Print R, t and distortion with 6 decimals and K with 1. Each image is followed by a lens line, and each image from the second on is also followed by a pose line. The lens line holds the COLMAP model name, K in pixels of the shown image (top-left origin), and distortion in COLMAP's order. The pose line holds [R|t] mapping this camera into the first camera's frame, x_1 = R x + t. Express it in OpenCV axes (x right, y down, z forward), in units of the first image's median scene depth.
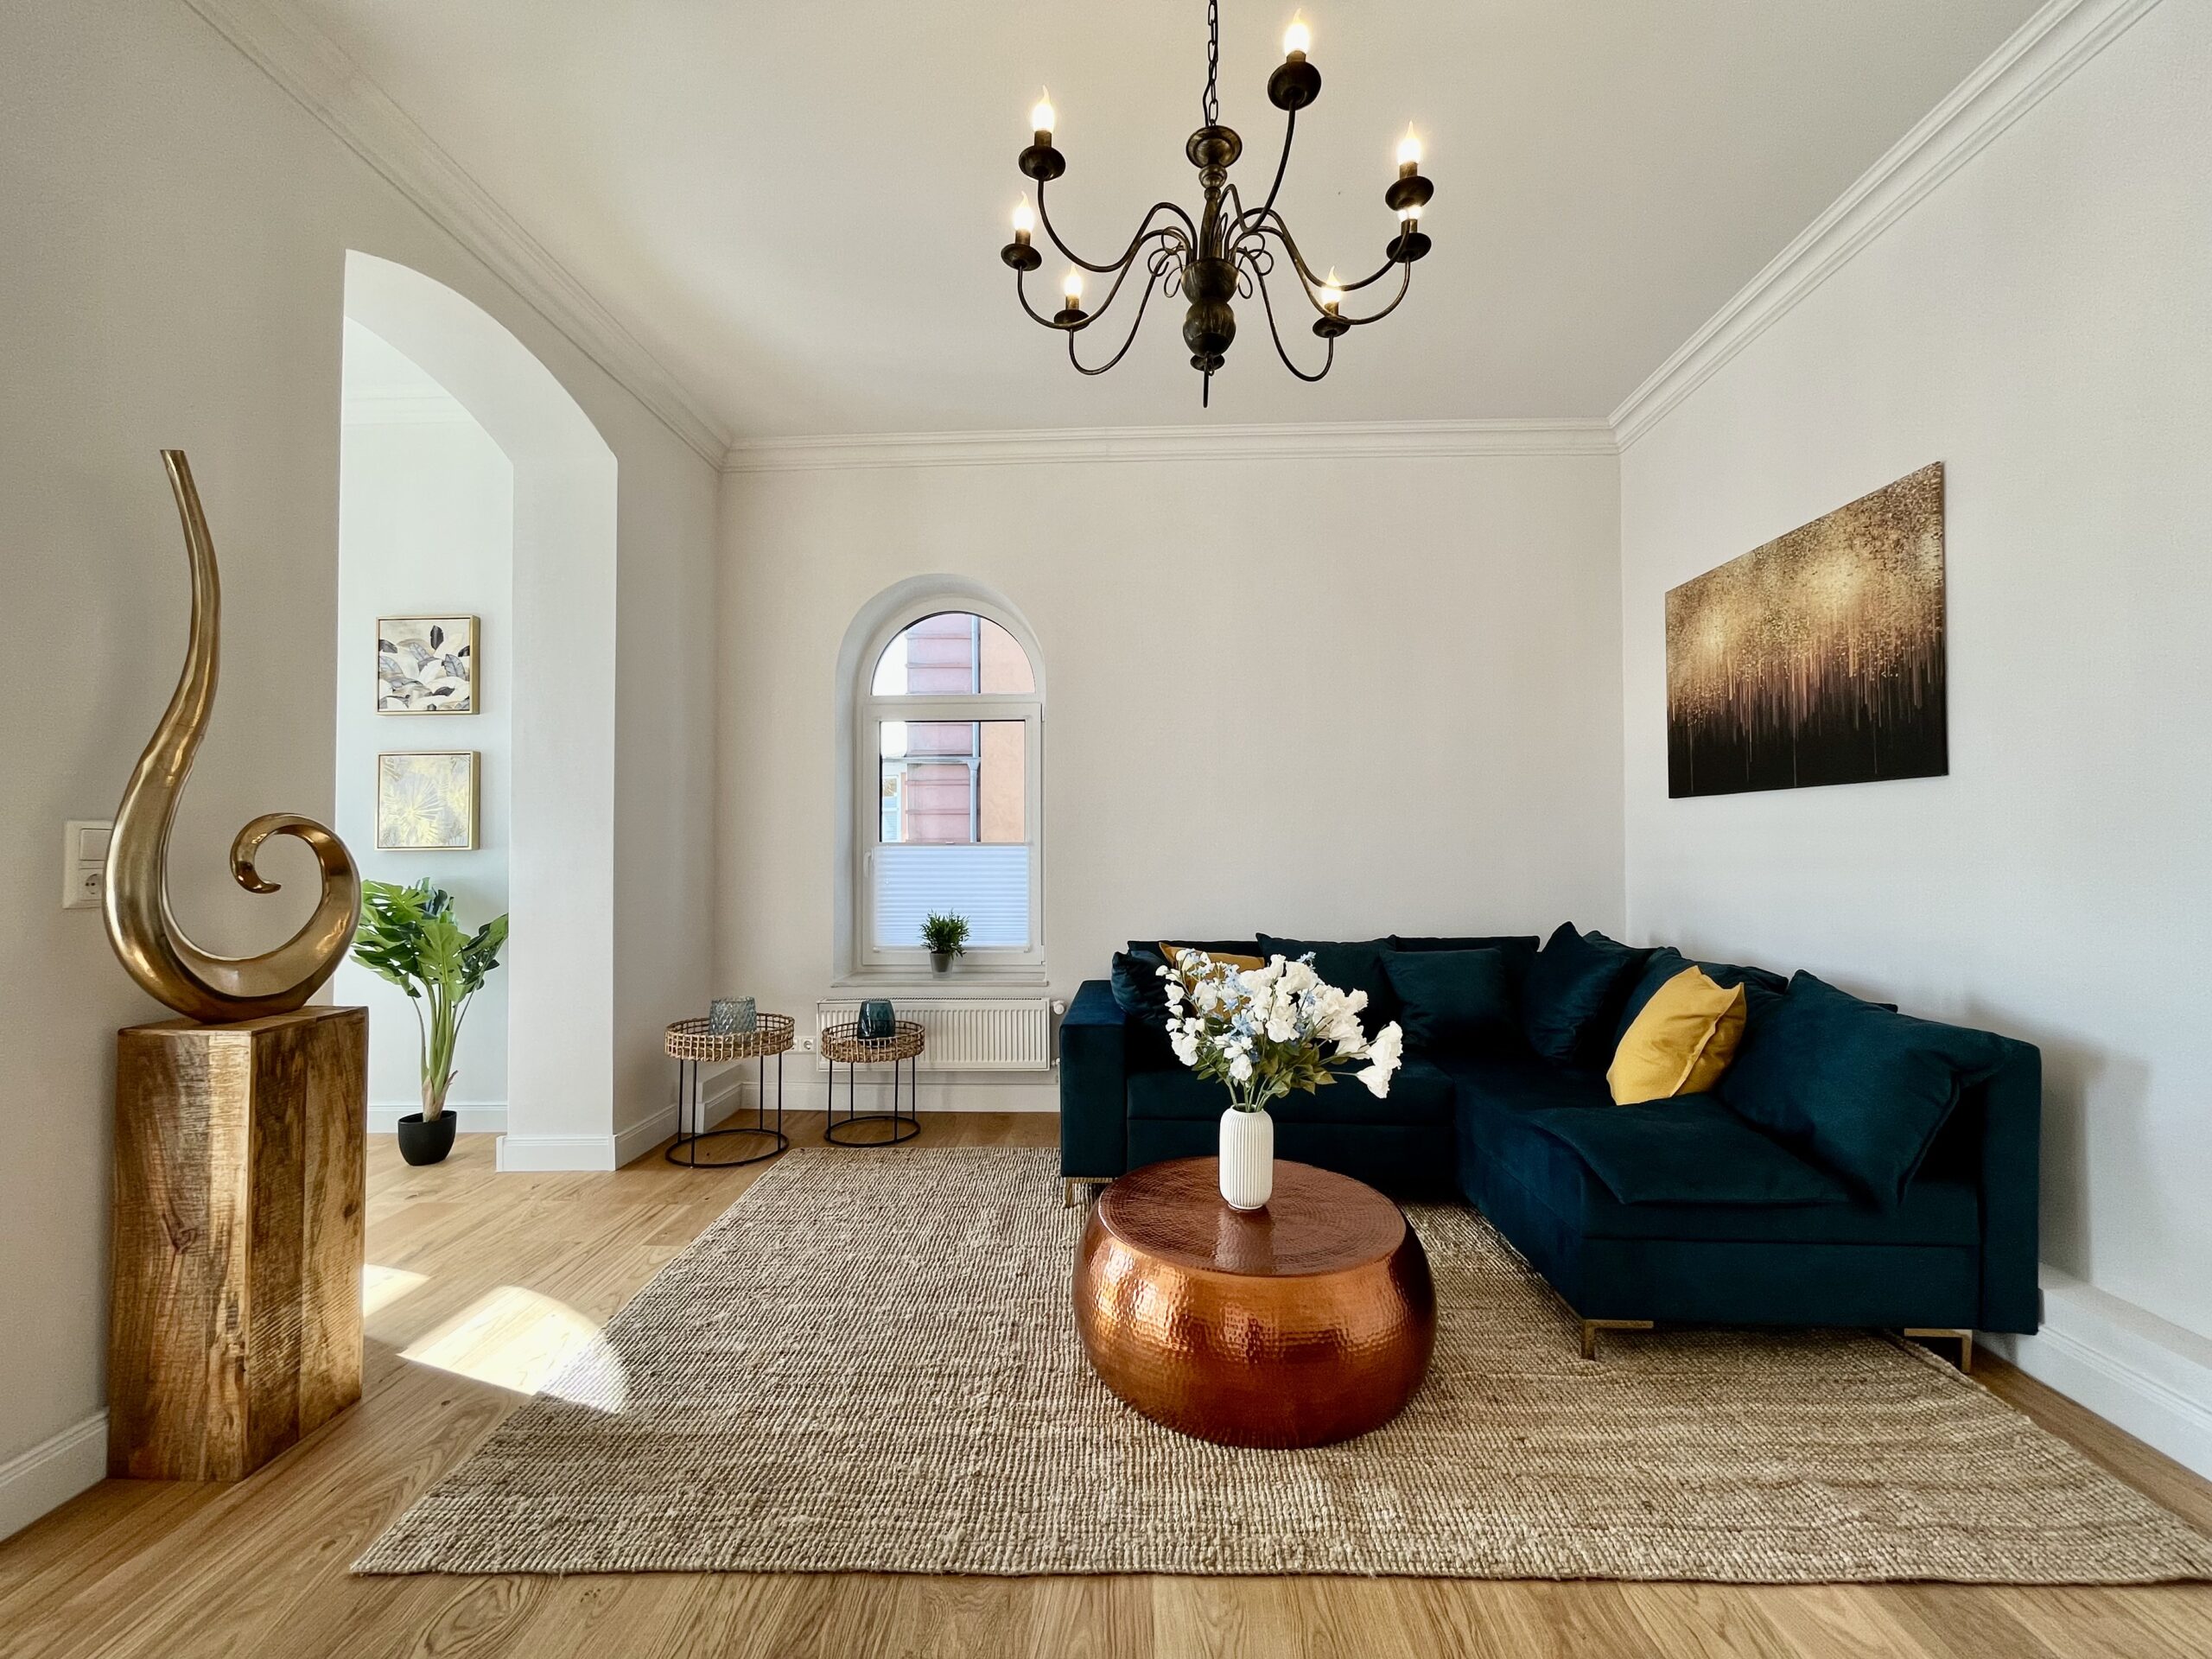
lens RADIAL K [[898.1, 0, 1109.8], [0, 898.1, 826.6], [0, 0, 1]] dist [-0.003612, -0.000329]
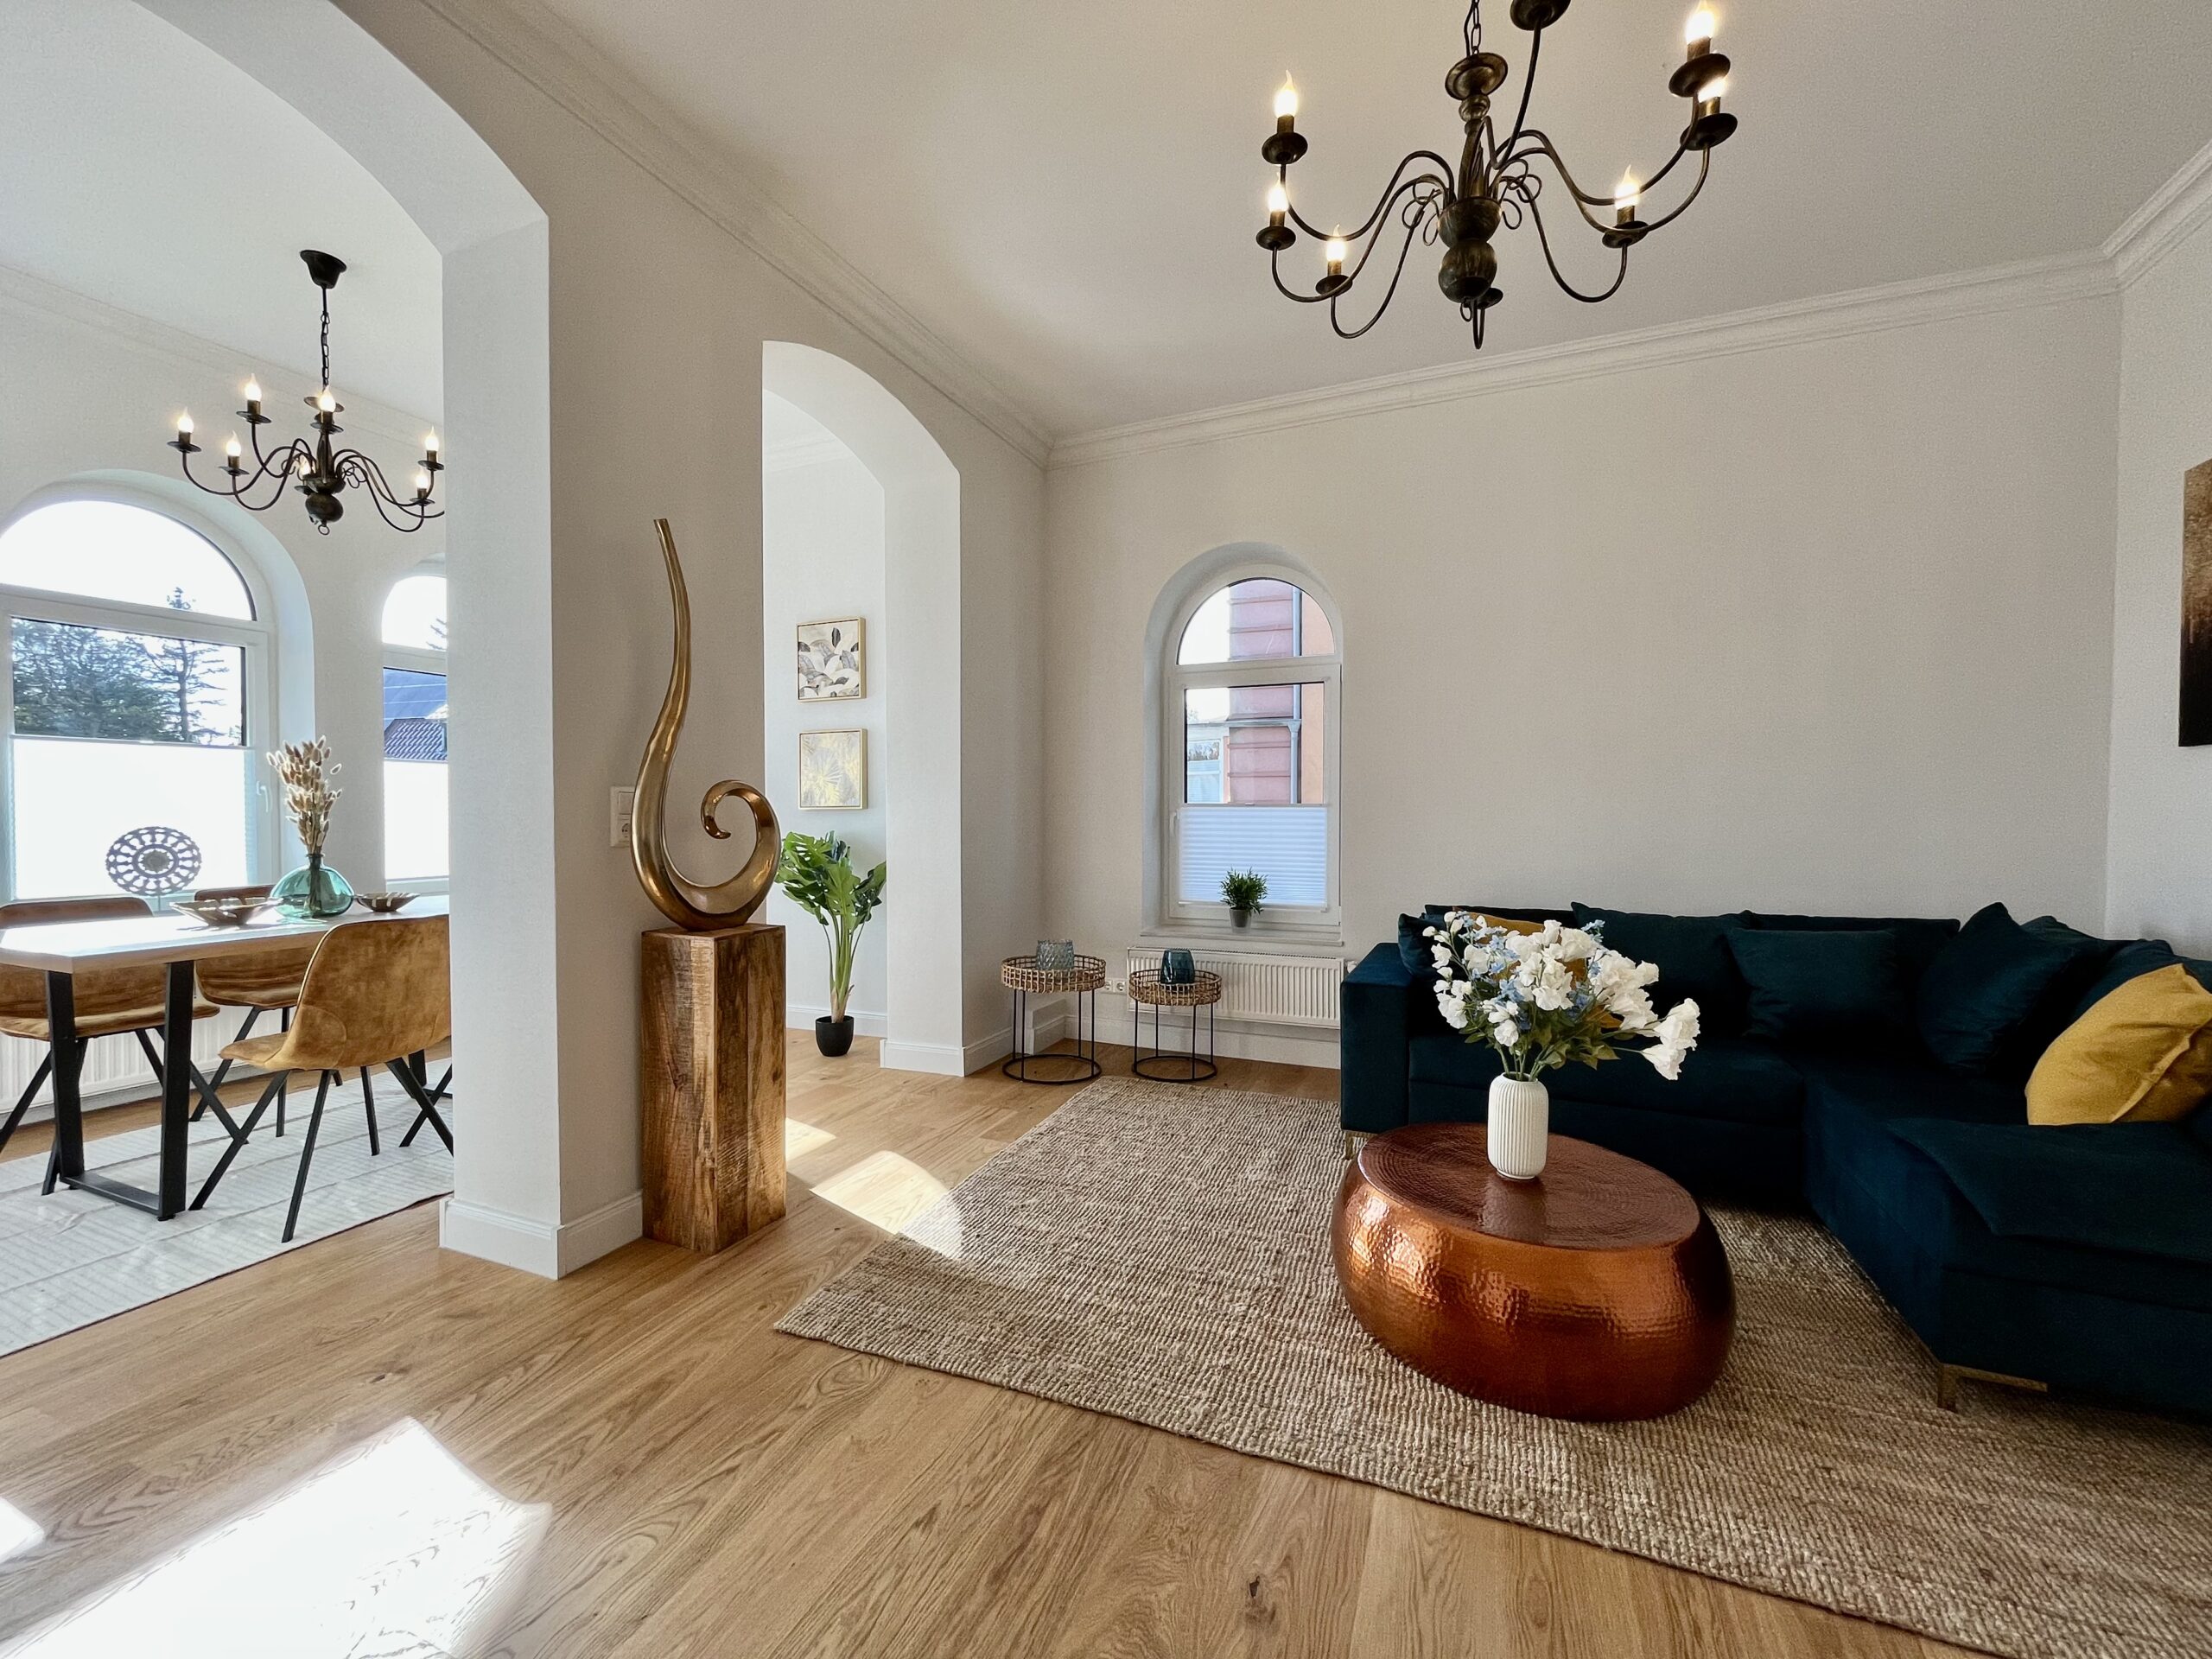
lens RADIAL K [[898.1, 0, 1106.6], [0, 898.1, 826.2], [0, 0, 1]] dist [-0.003612, -0.000329]
pose [[0.932631, 0.010293, -0.360684, 0.092583], [0.004540, 0.999179, 0.040252, 0.002463], [0.360803, -0.039177, 0.931819, -0.059550]]
